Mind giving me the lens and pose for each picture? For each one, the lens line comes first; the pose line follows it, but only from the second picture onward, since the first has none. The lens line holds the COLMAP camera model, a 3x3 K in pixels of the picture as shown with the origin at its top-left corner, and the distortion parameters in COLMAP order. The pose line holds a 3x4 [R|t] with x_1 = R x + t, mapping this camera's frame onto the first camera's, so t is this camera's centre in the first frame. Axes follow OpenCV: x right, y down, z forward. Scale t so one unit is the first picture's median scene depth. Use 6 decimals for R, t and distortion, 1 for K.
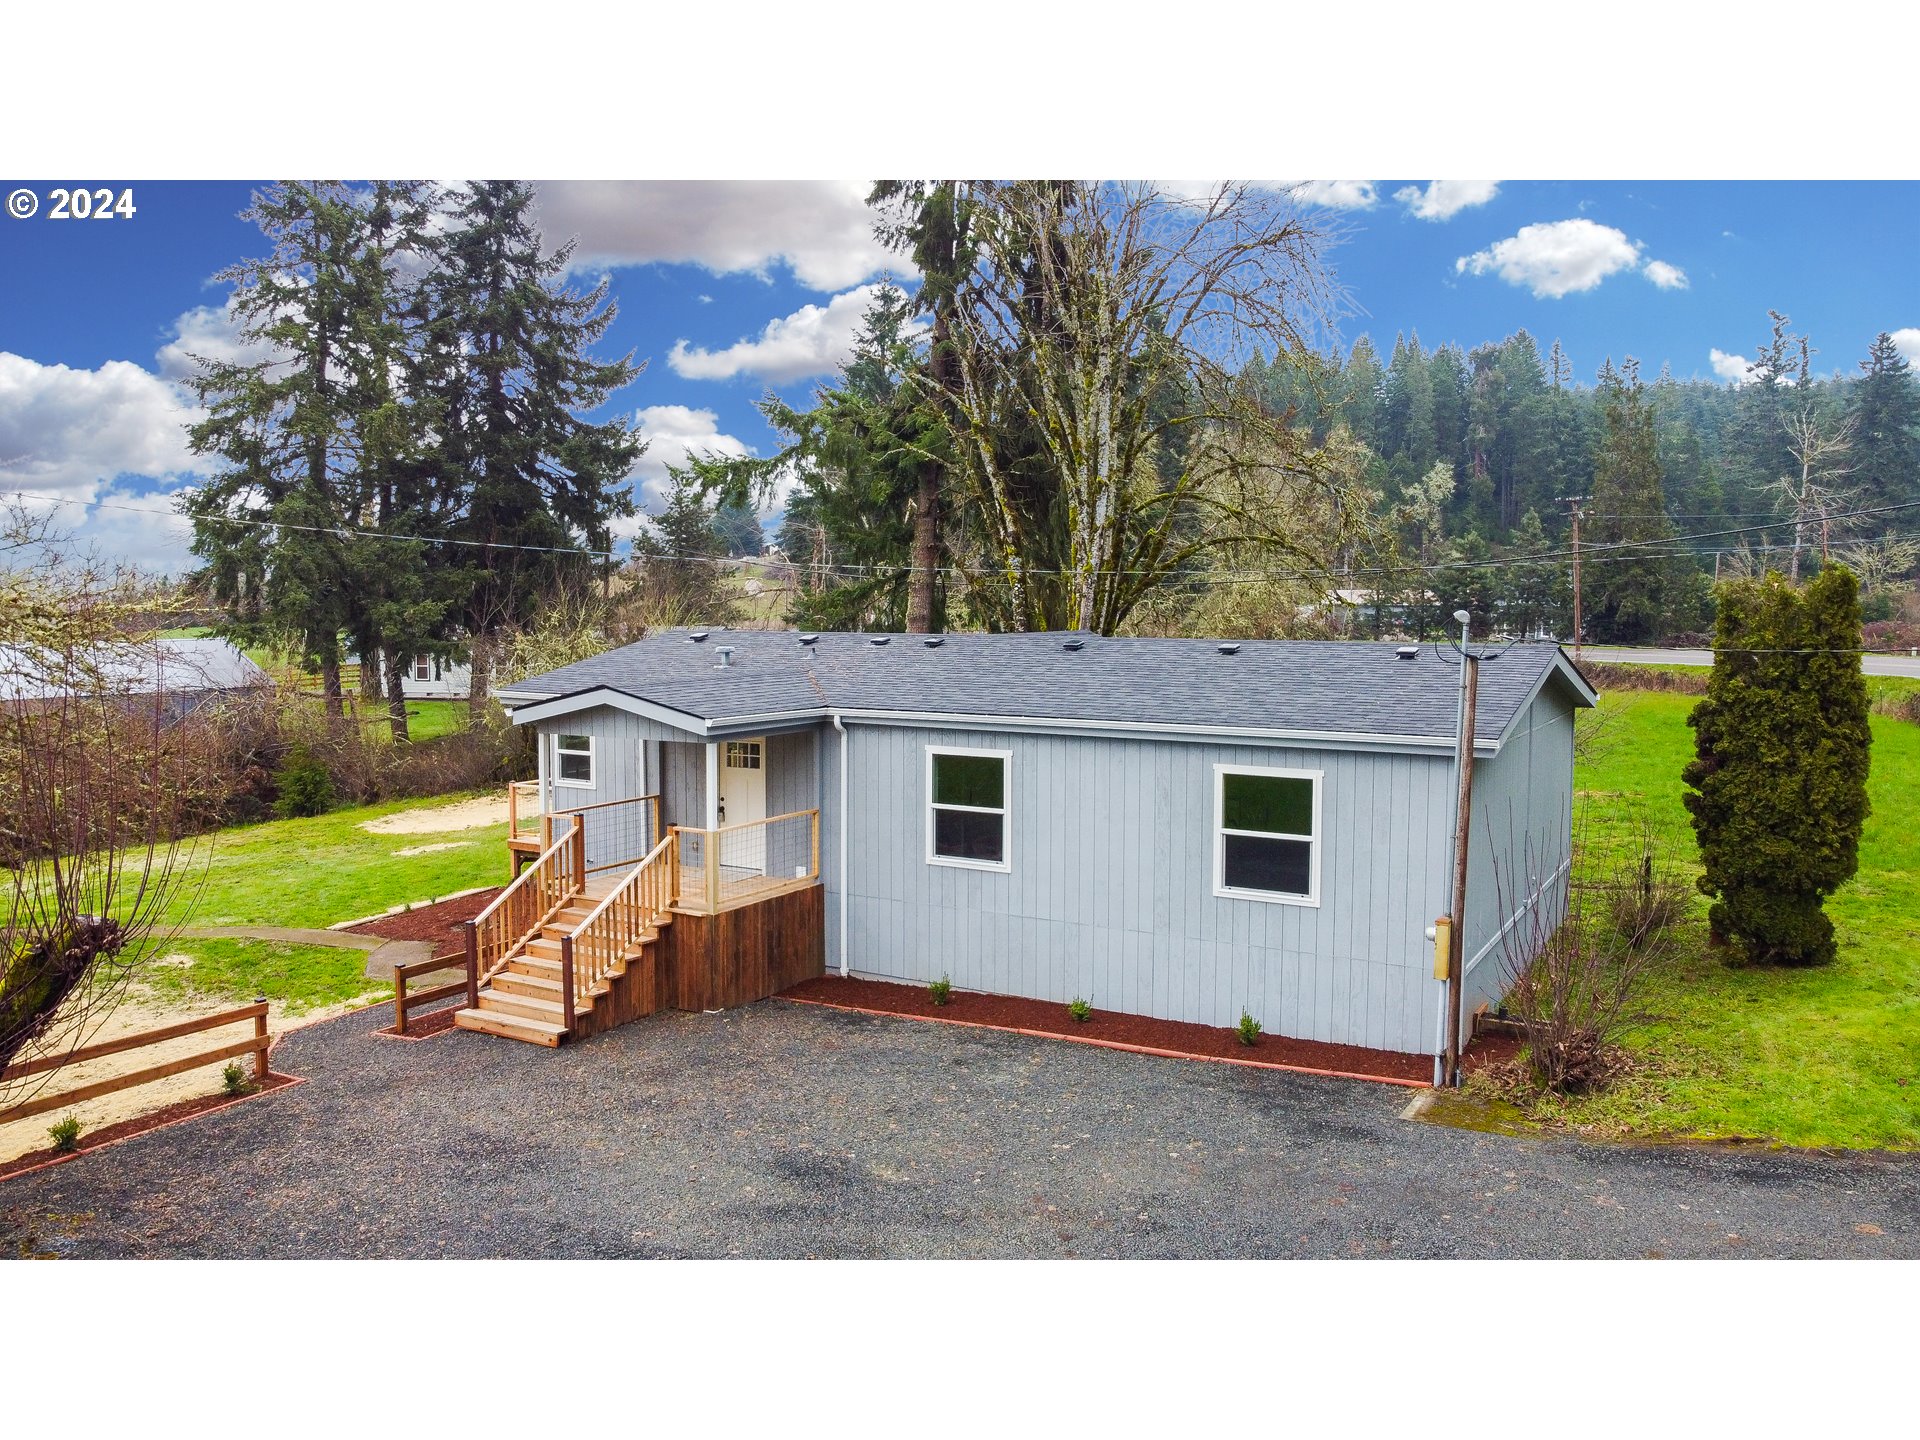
lens RADIAL K [[1466.0, 0, 952.7], [0, 1466.0, 715.3], [0, 0, 1]] dist [-0.000944, -0.002511]
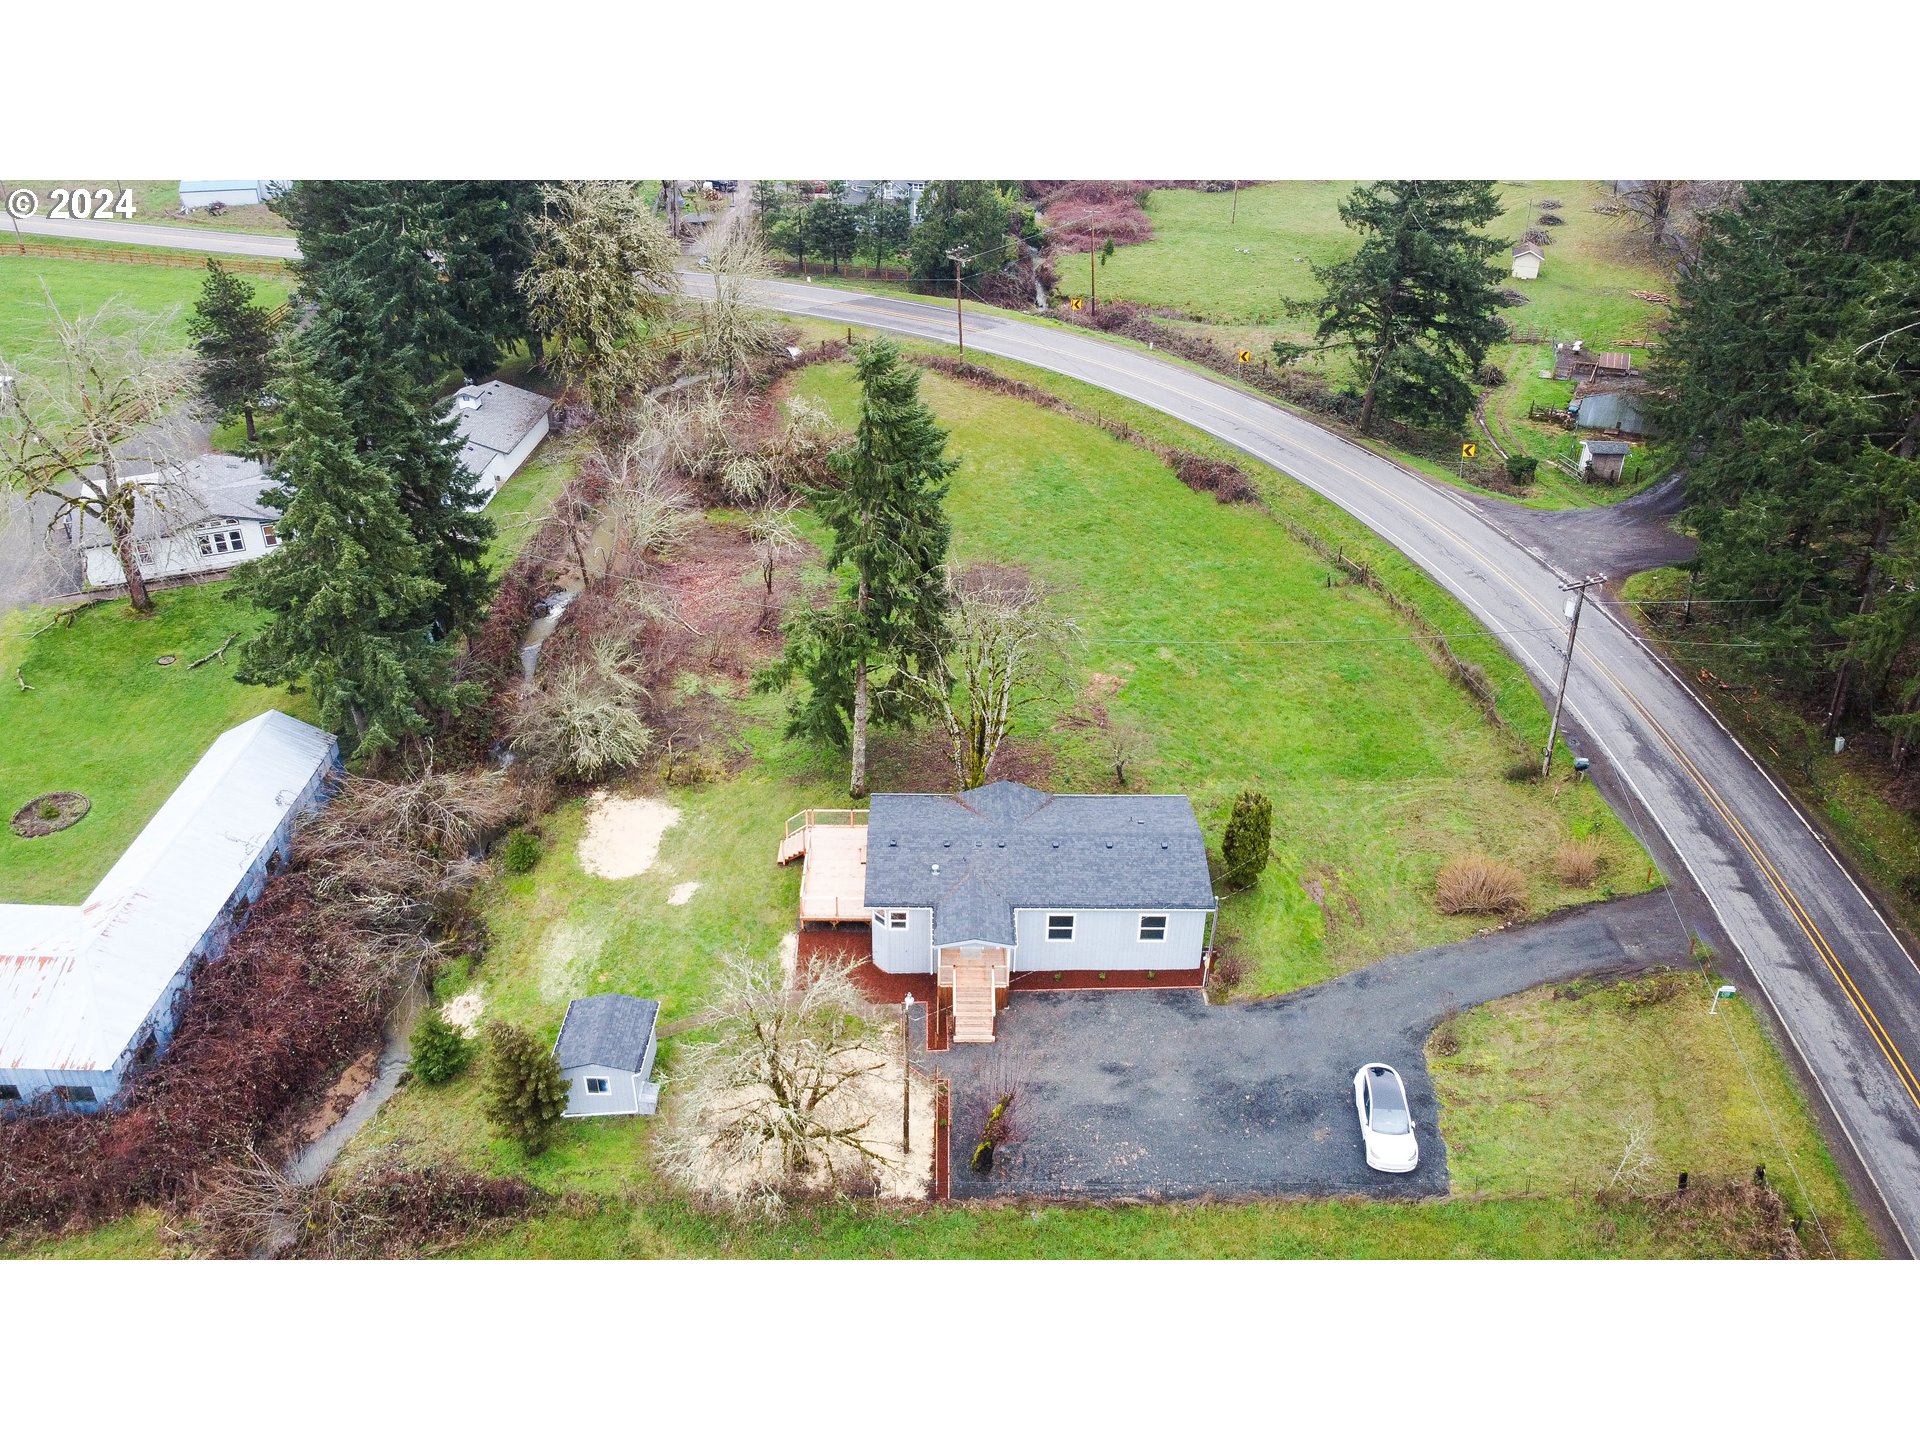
lens RADIAL K [[1466.0, 0, 952.7], [0, 1466.0, 715.3], [0, 0, 1]] dist [-0.000944, -0.002511]
pose [[0.856535, -0.262255, 0.444488, -1.601320], [0.030238, 0.885286, 0.464063, -1.976435], [-0.515202, -0.384046, 0.766209, -1.277127]]
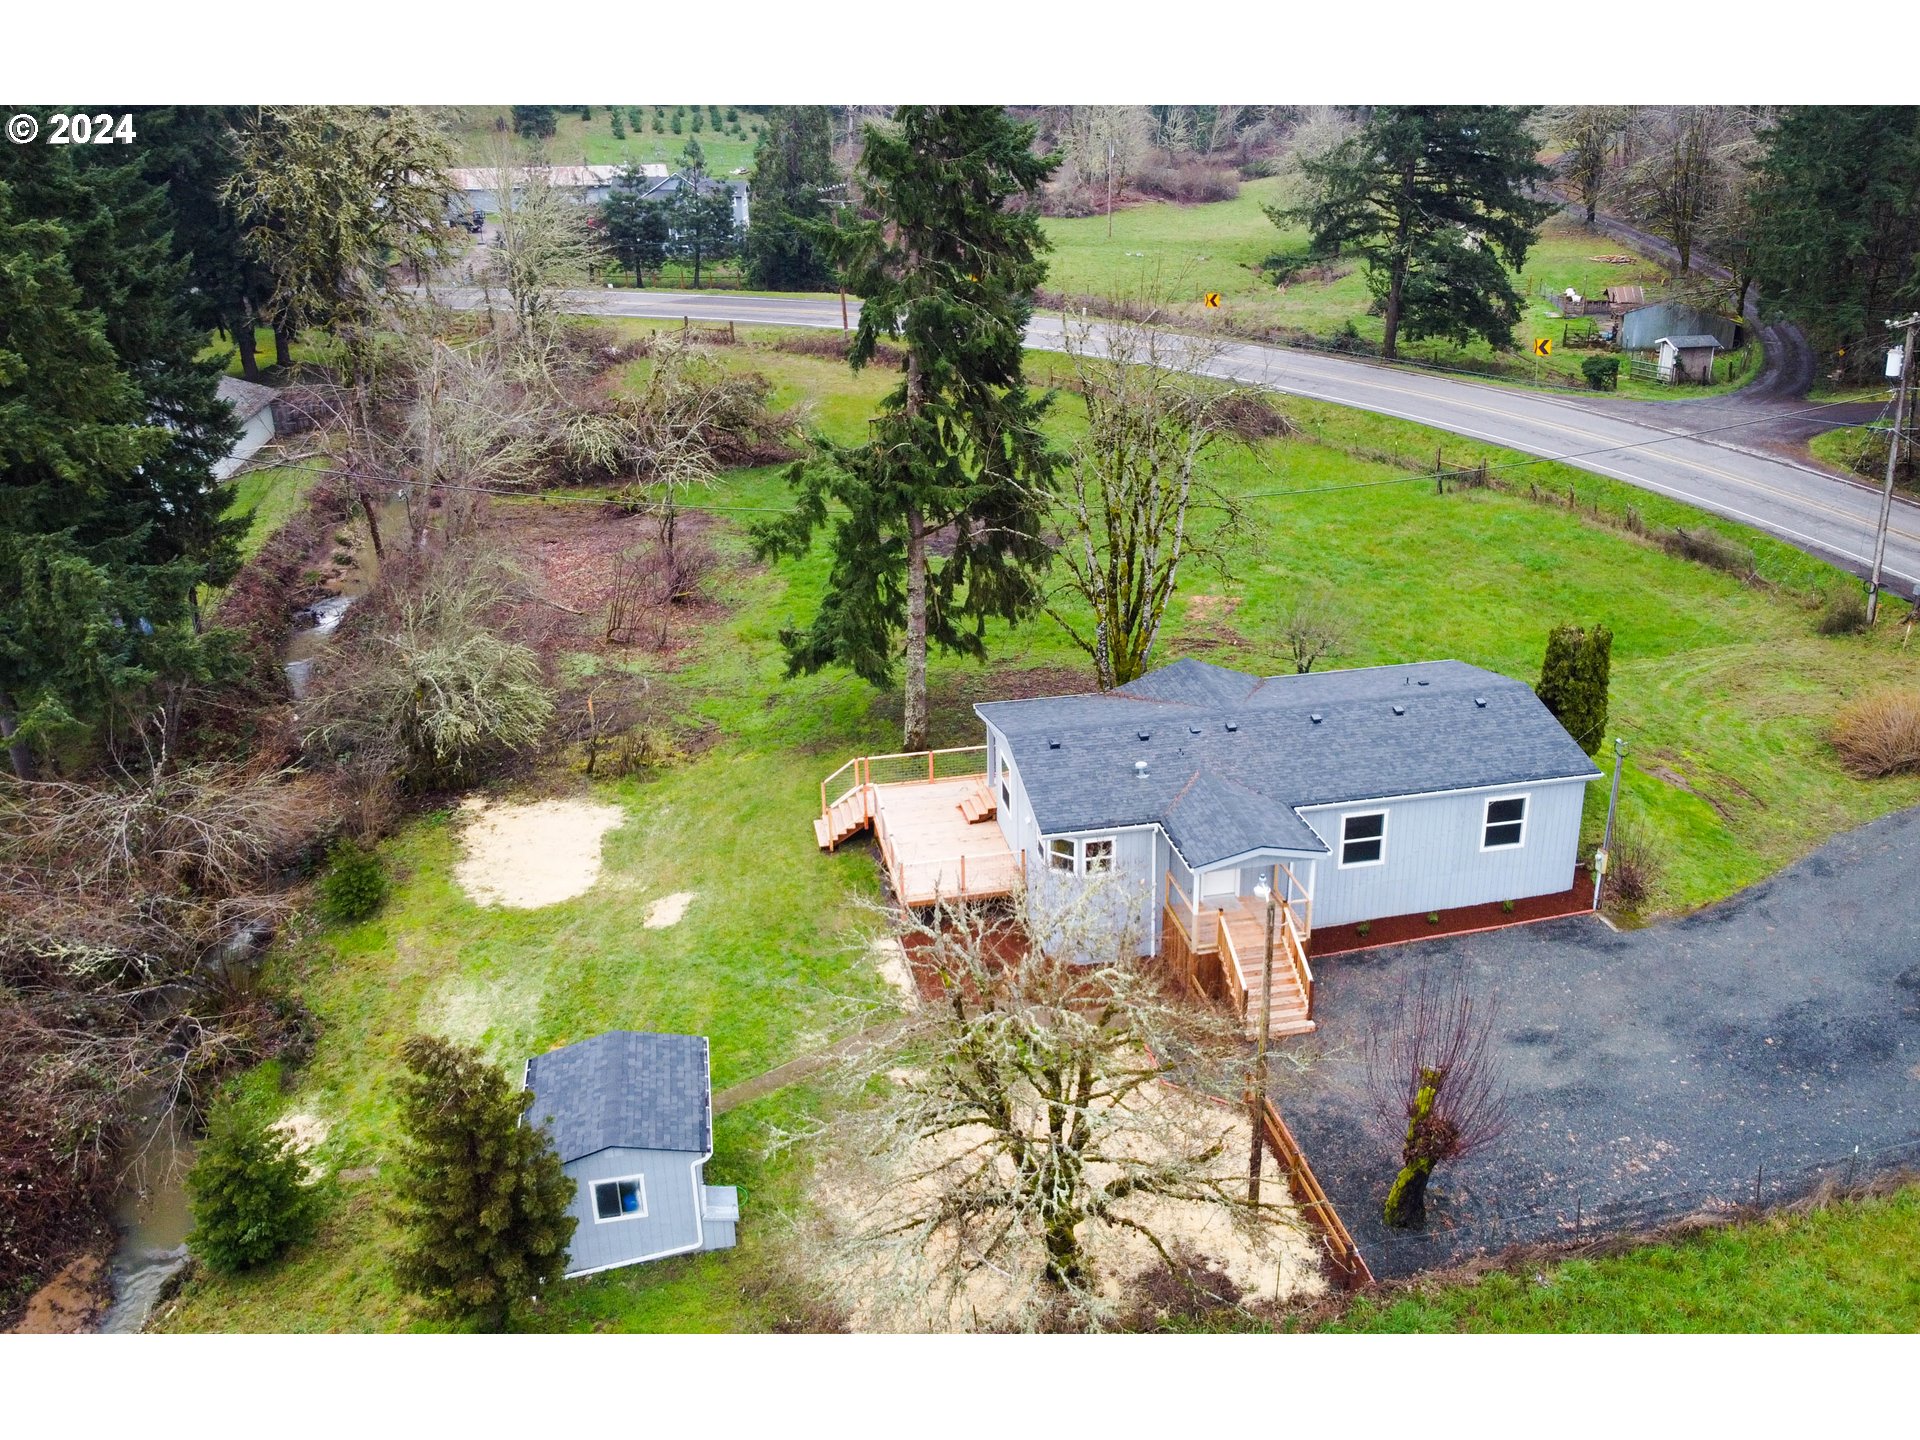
lens RADIAL K [[1664.2, 0, 1087.1], [0, 1664.2, 712.6], [0, 0, 1]] dist [-0.001106, -0.002928]
pose [[0.704097, -0.271692, 0.656072, -1.724503], [0.051576, 0.941037, 0.334349, -0.891426], [-0.708228, -0.201577, 0.676594, -0.222814]]
